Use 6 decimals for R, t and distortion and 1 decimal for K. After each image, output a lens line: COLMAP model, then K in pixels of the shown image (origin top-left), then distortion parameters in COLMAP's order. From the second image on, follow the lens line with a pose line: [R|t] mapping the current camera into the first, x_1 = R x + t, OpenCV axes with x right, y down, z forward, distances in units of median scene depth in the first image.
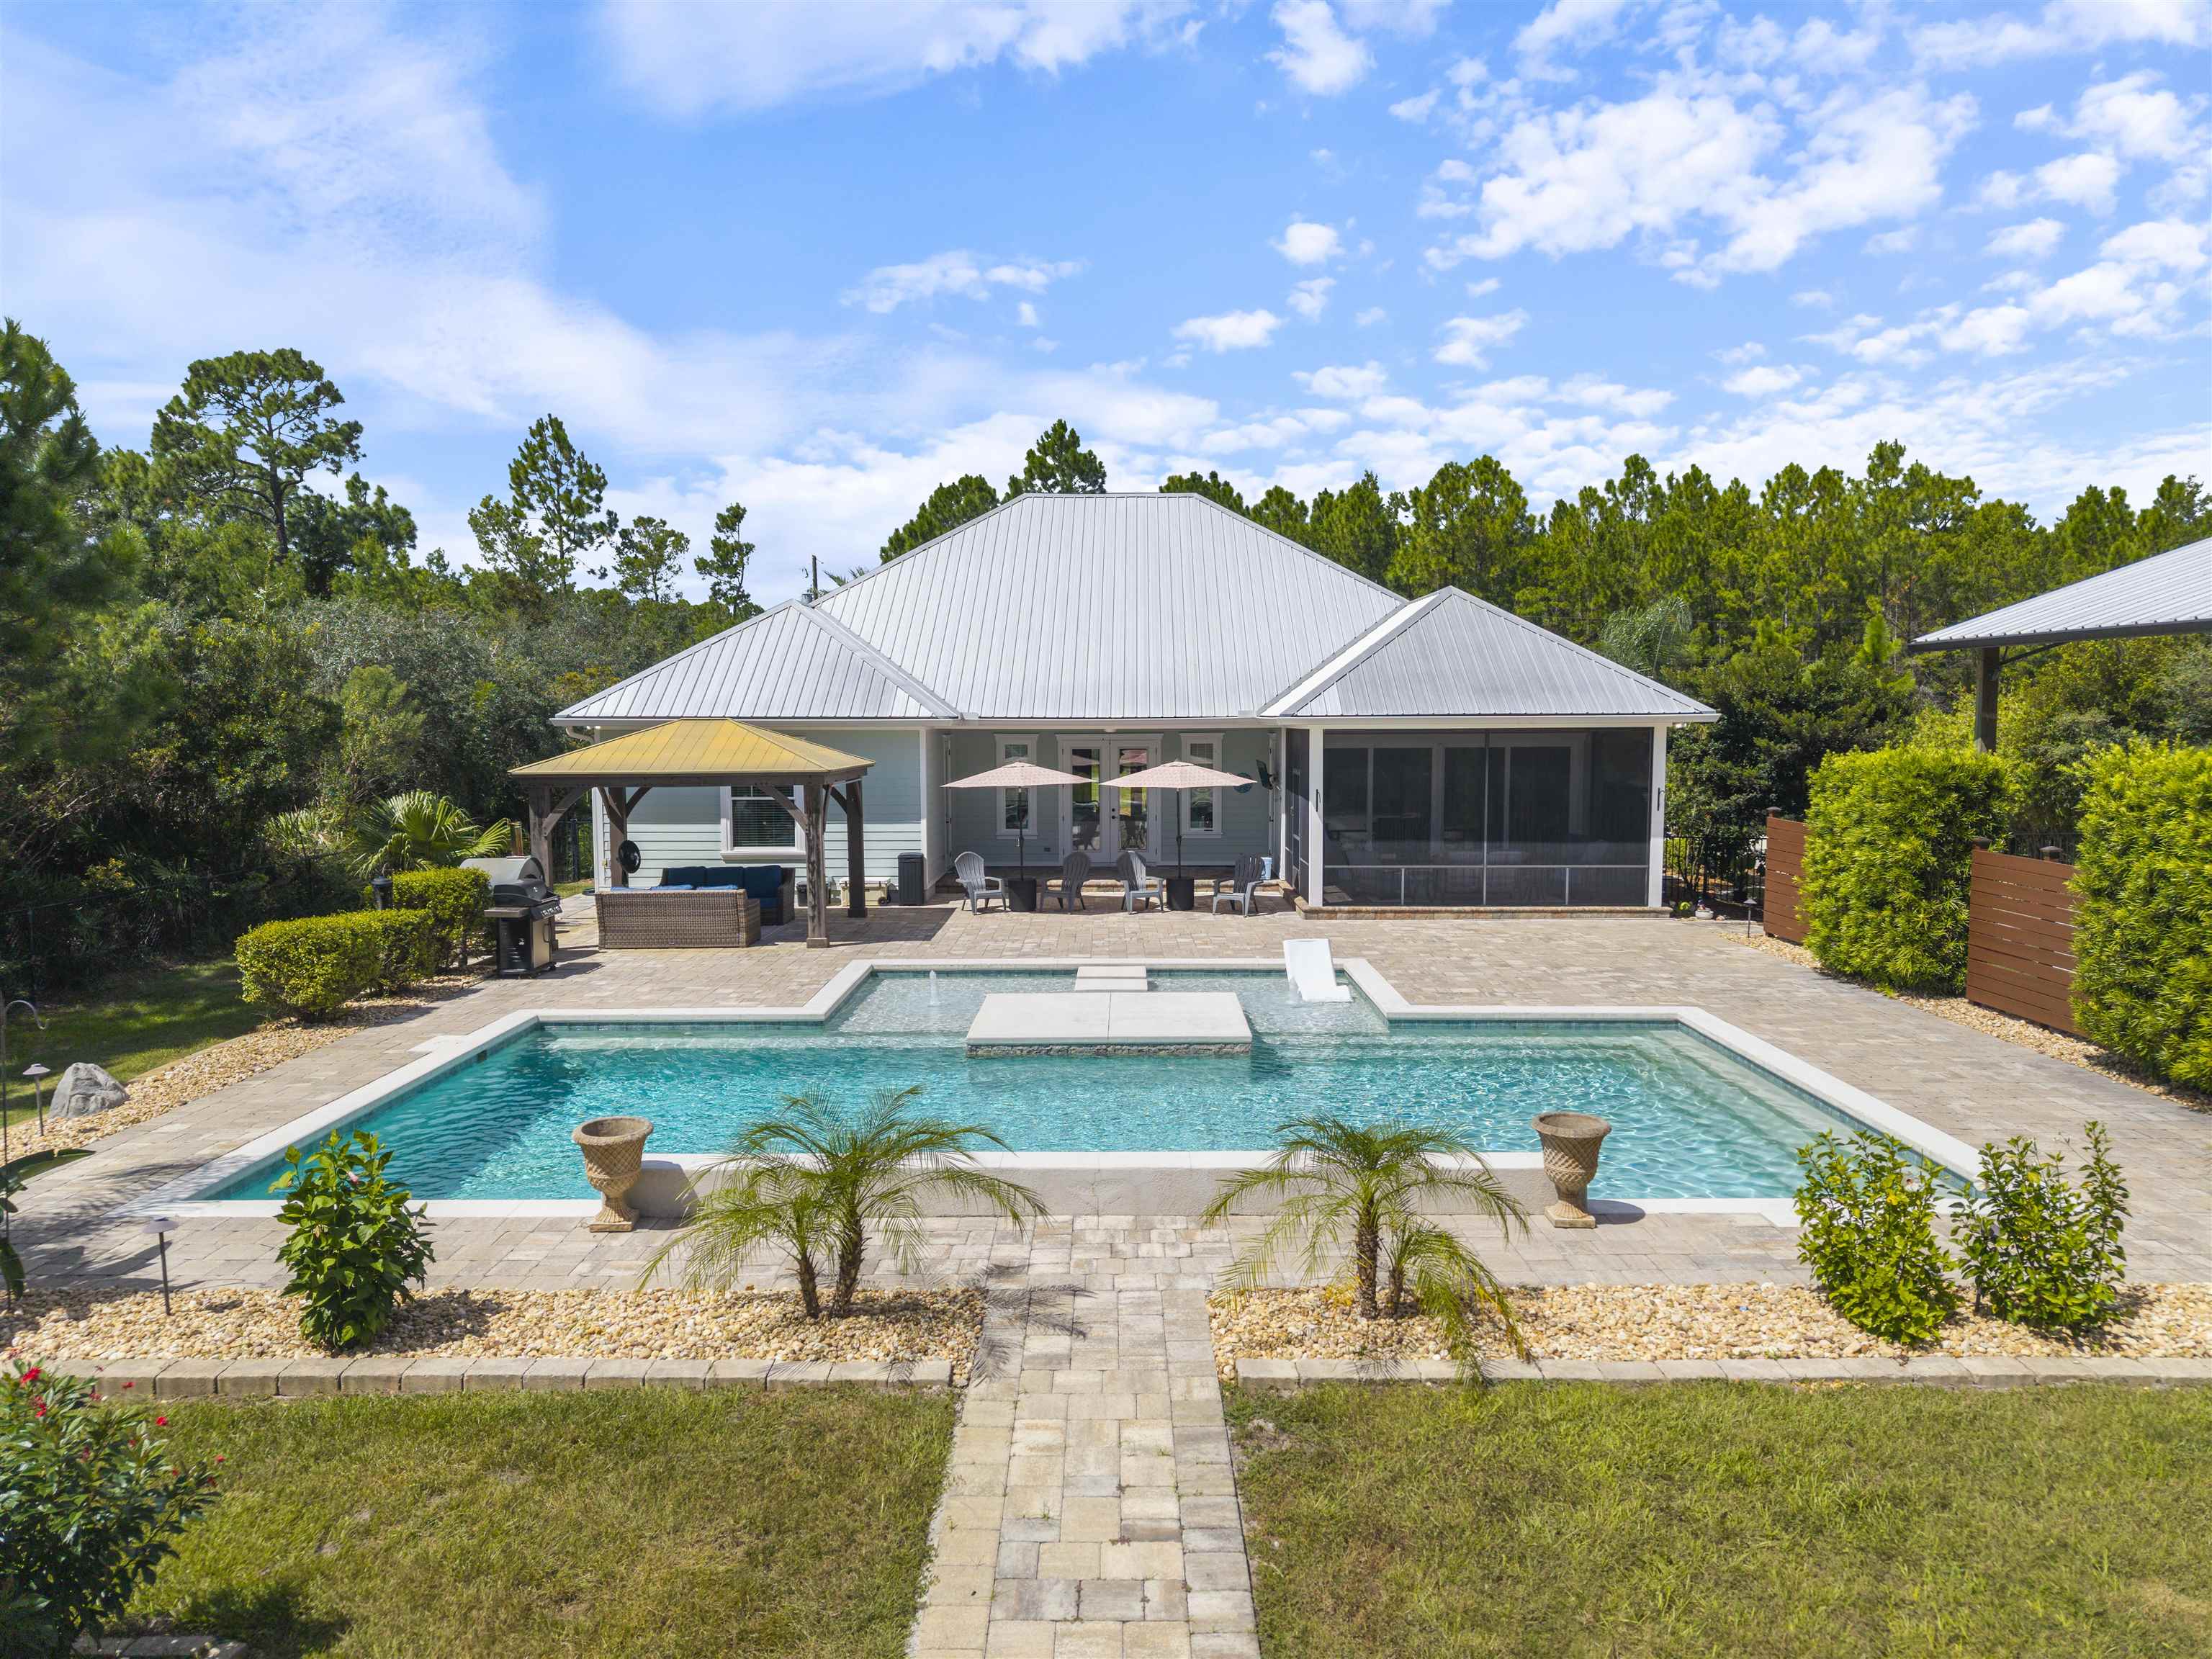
lens RADIAL K [[1485.8, 0, 1110.8], [0, 1485.8, 833.1], [0, 0, 1]] dist [0.010787, -0.007753]
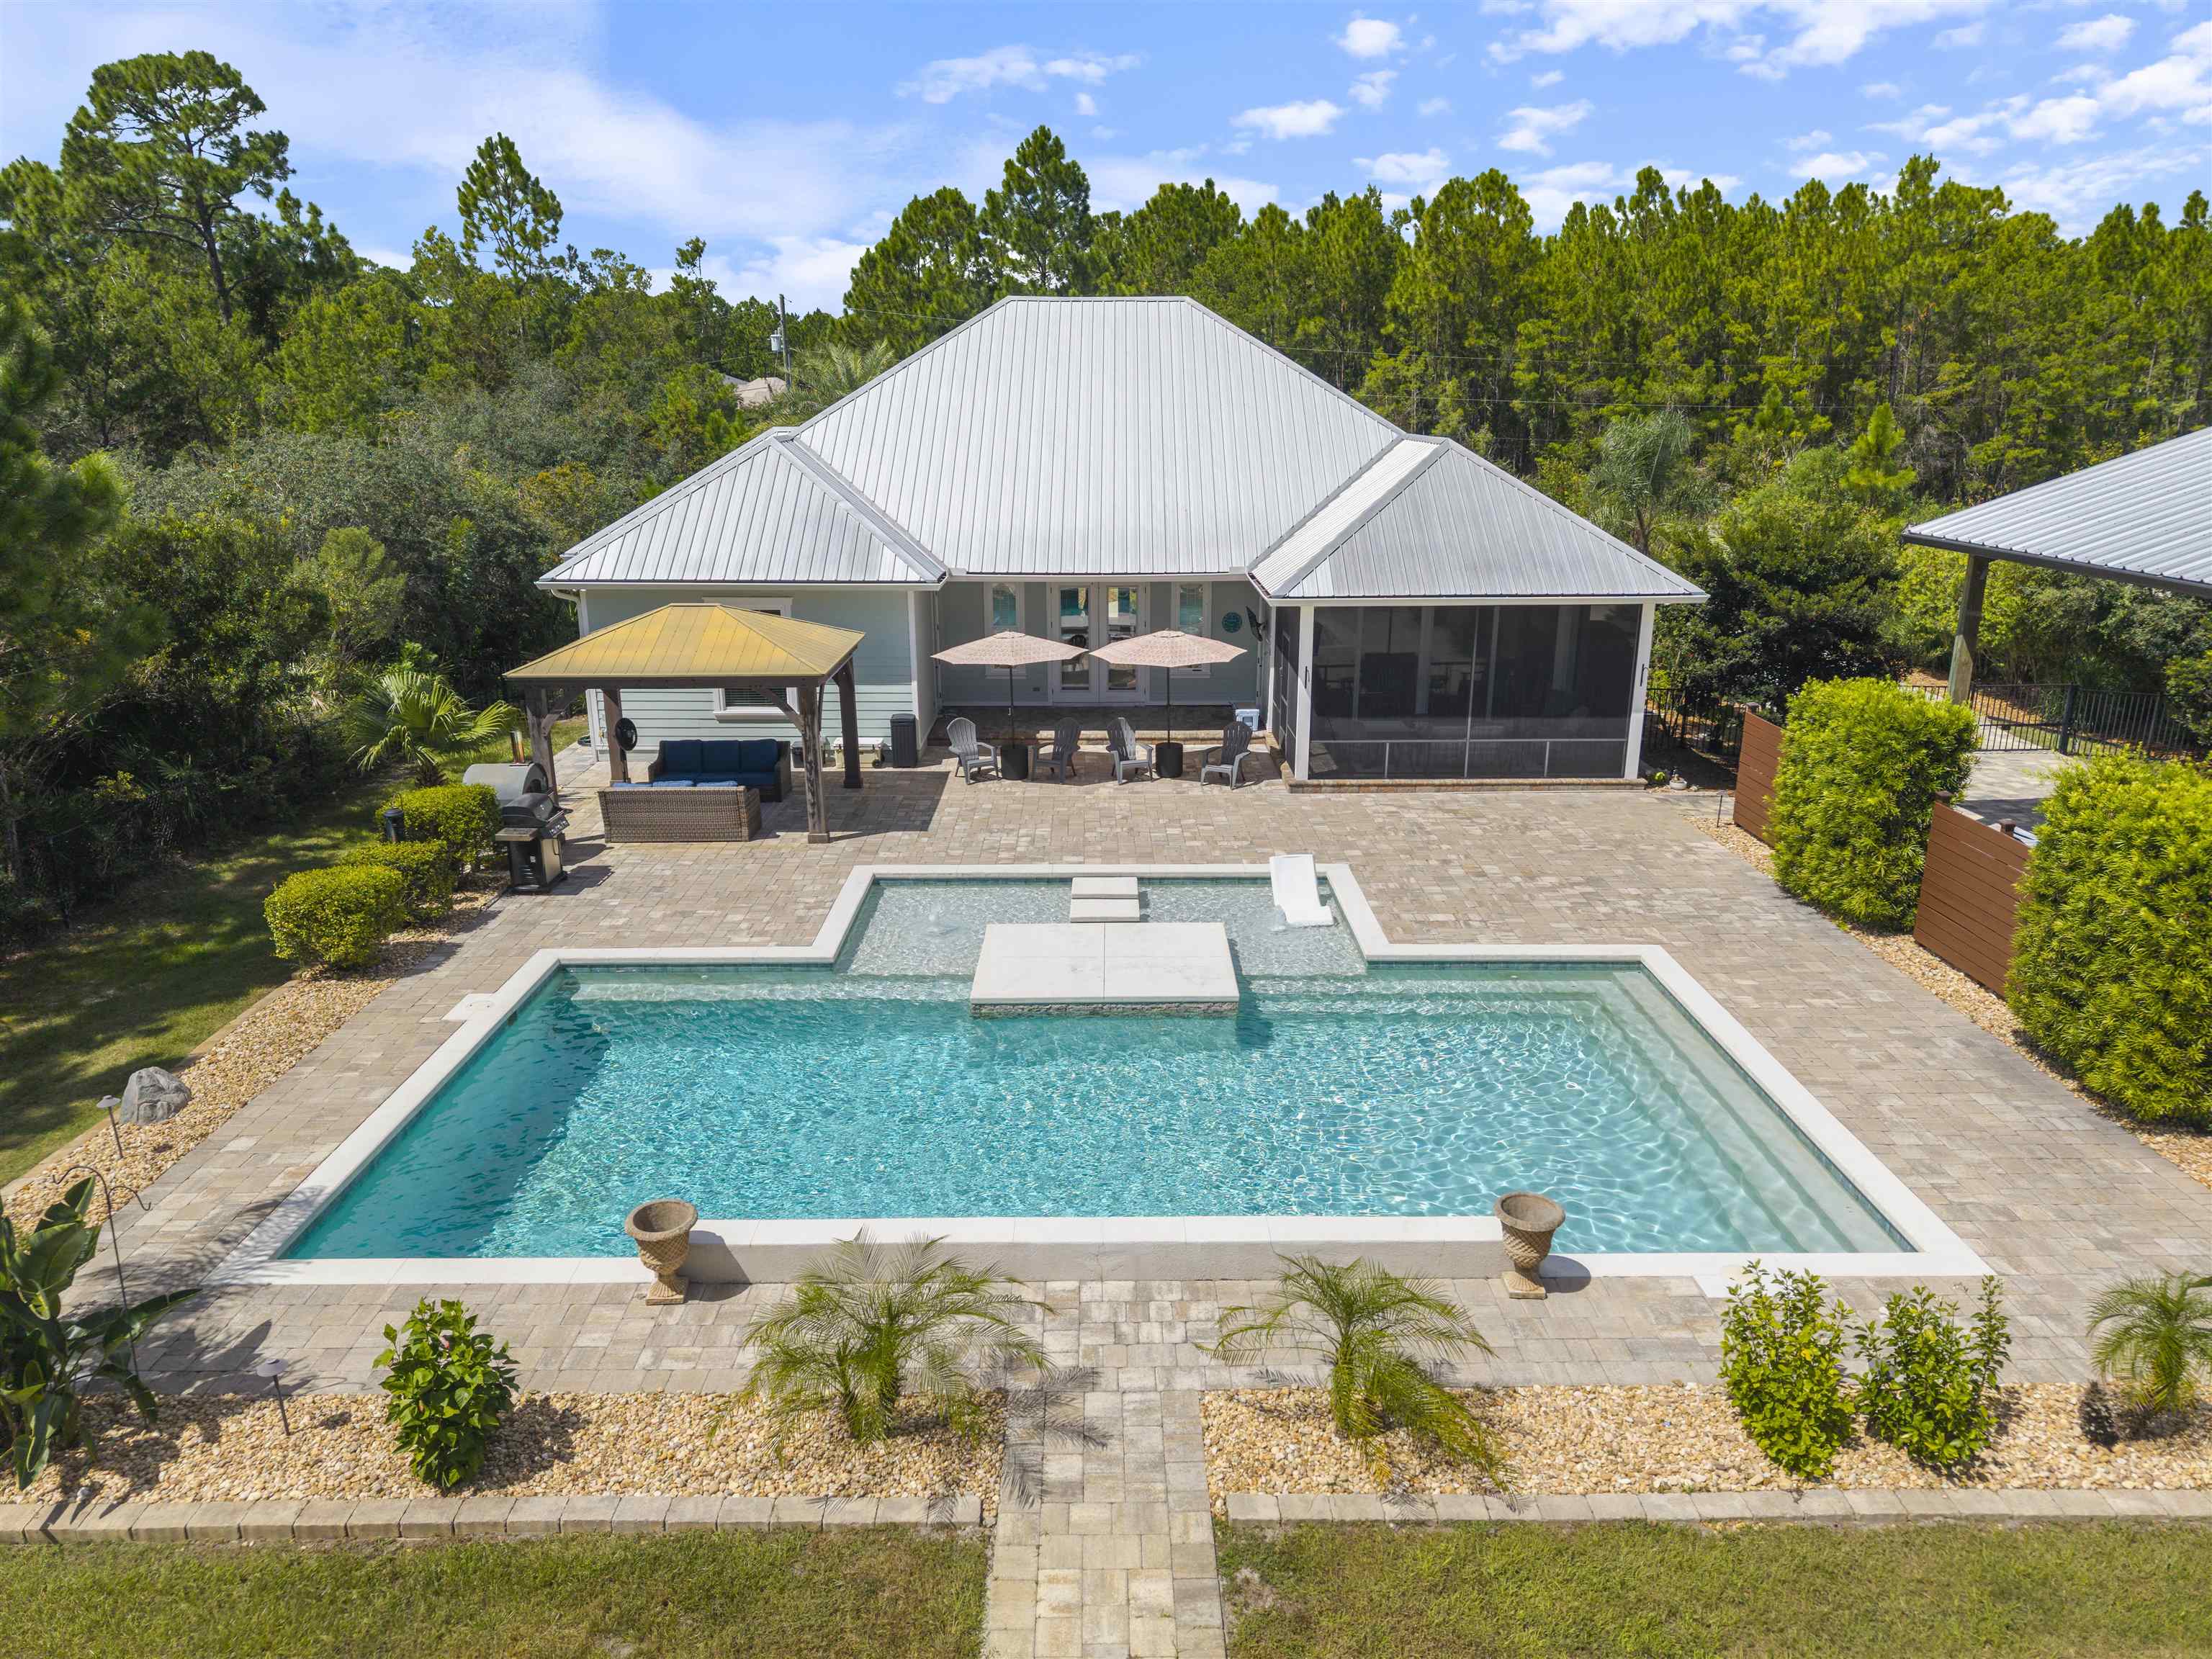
lens RADIAL K [[1485.8, 0, 1110.8], [0, 1485.8, 833.1], [0, 0, 1]] dist [0.010787, -0.007753]
pose [[0.999920, -0.000693, 0.012616, -0.006386], [-0.001892, 0.979031, 0.203703, -0.121622], [-0.012492, -0.203711, 0.978951, -0.009288]]
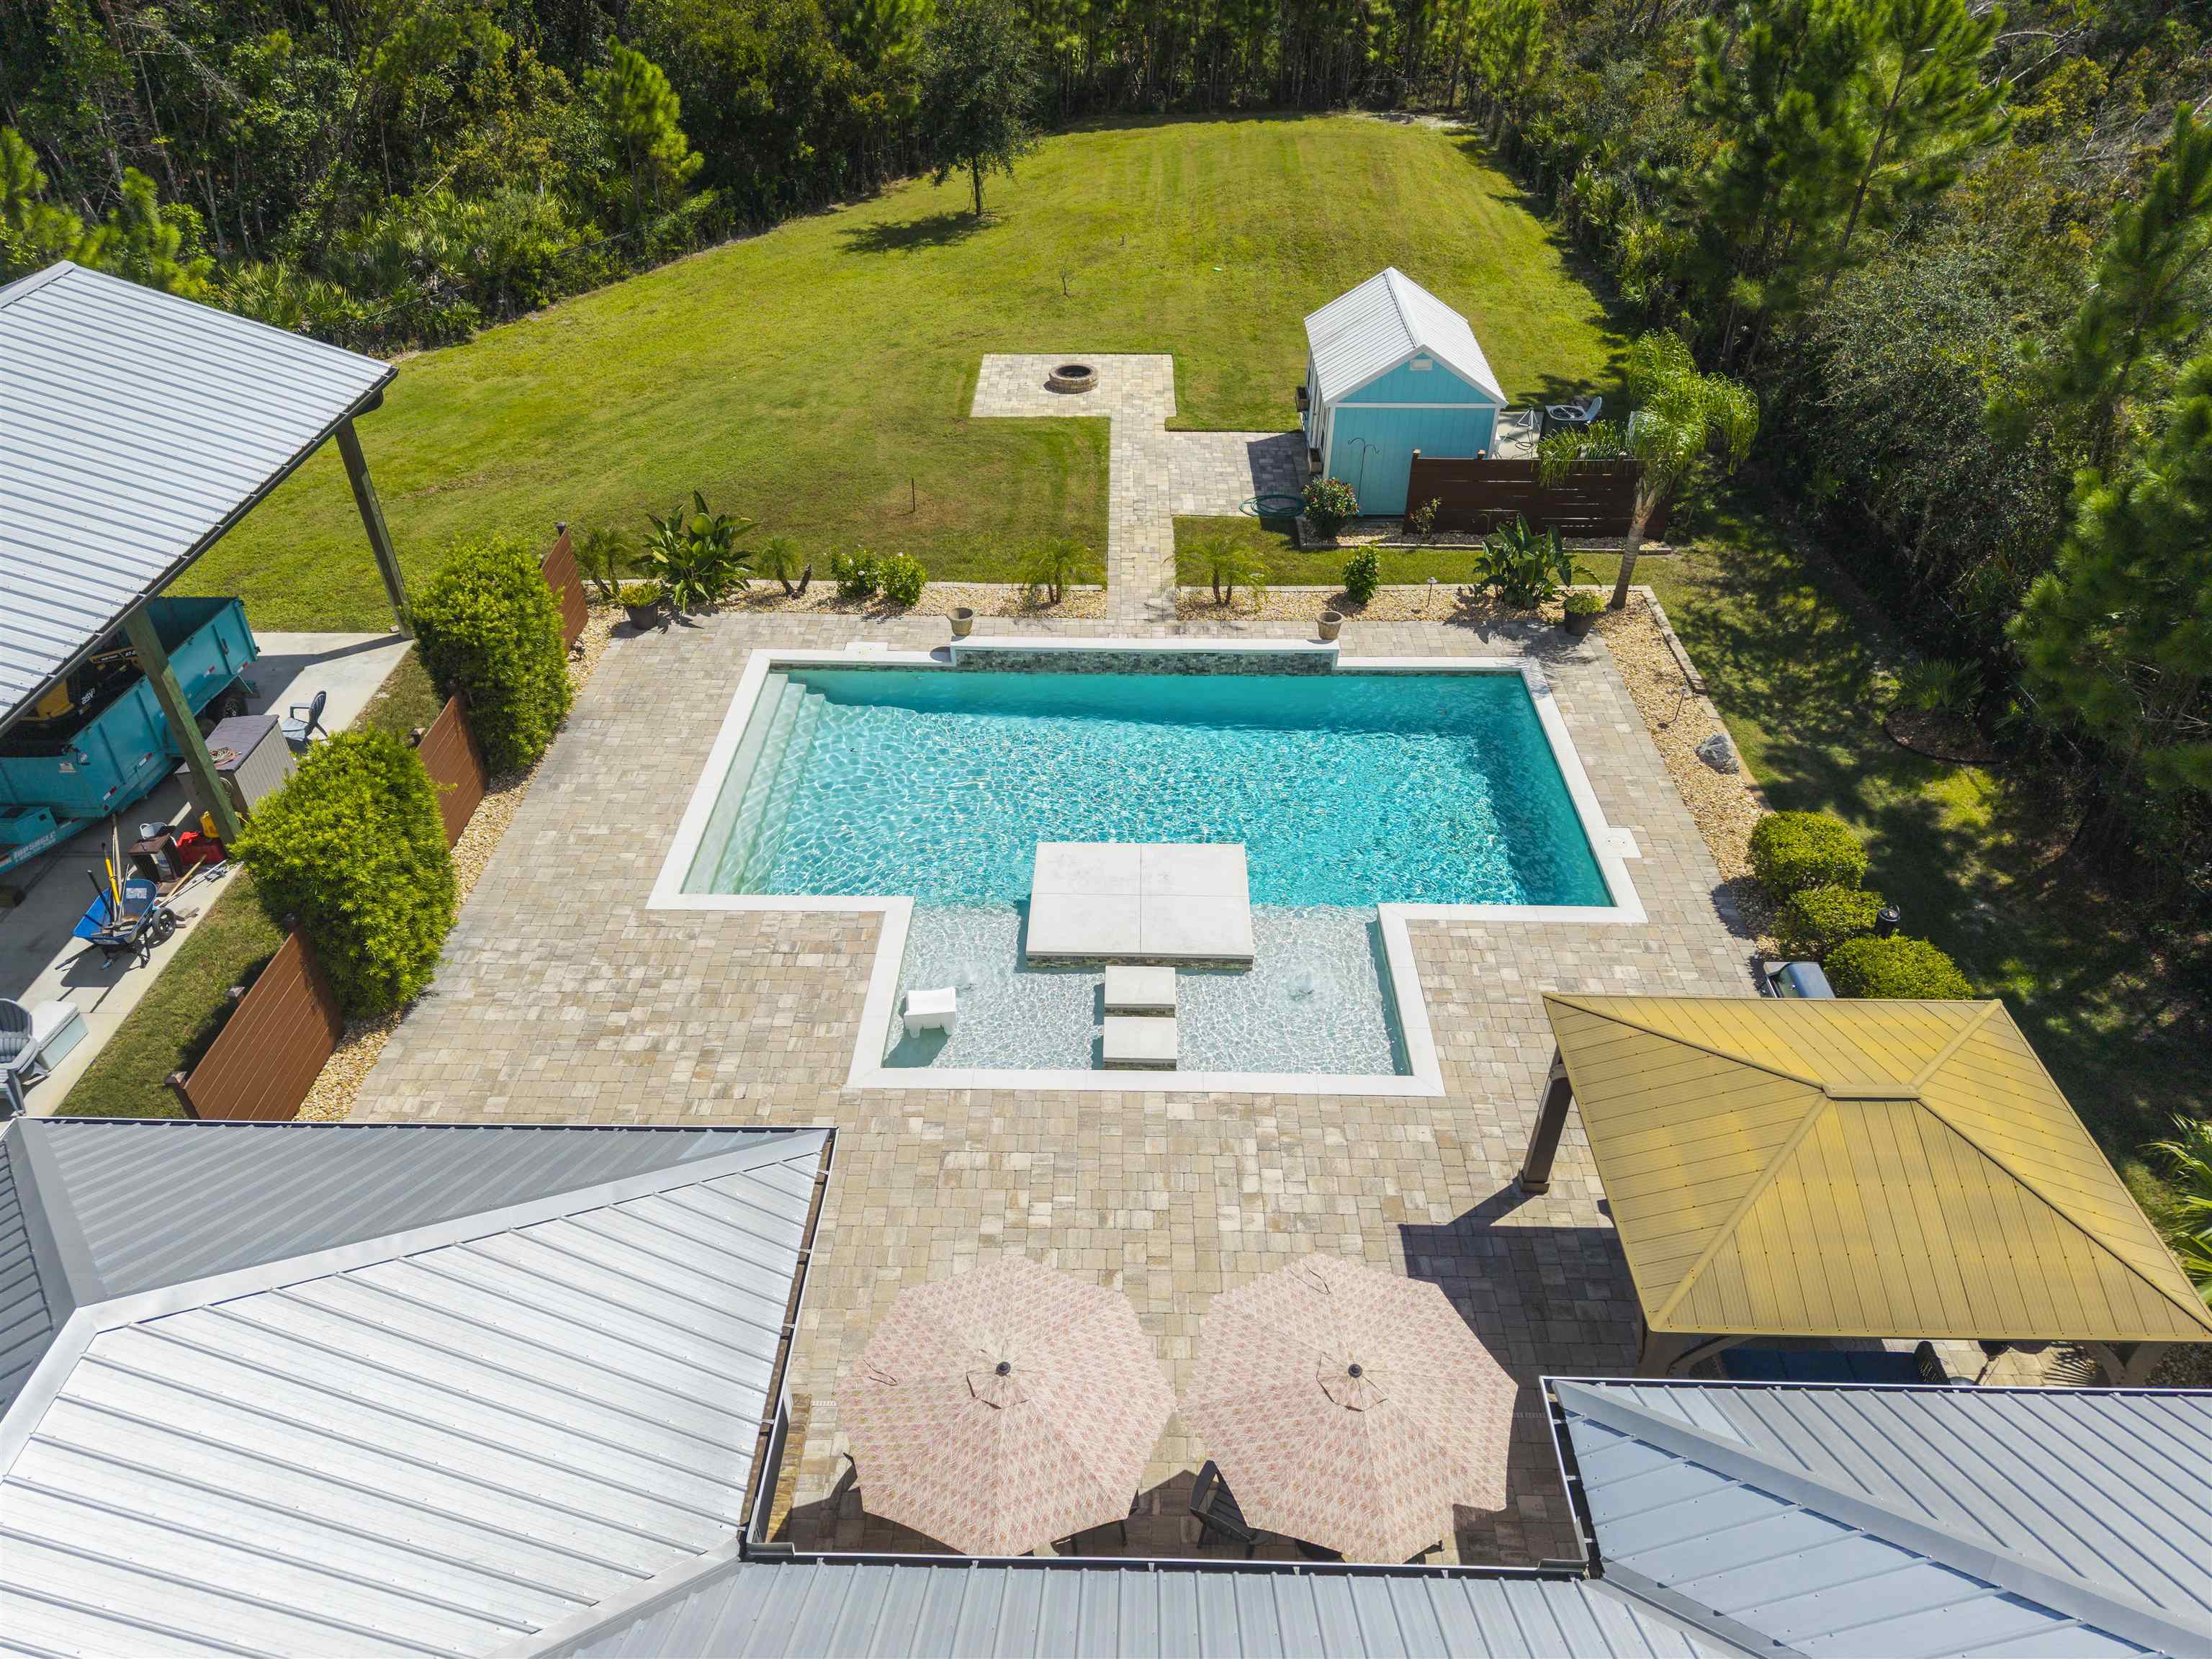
lens RADIAL K [[1485.8, 0, 1110.8], [0, 1485.8, 833.1], [0, 0, 1]] dist [0.010787, -0.007753]
pose [[-0.999938, 0.000635, 0.011131, 0.007286], [0.007846, 0.749445, 0.662020, -0.490886], [-0.007922, 0.662066, -0.749403, 1.281484]]
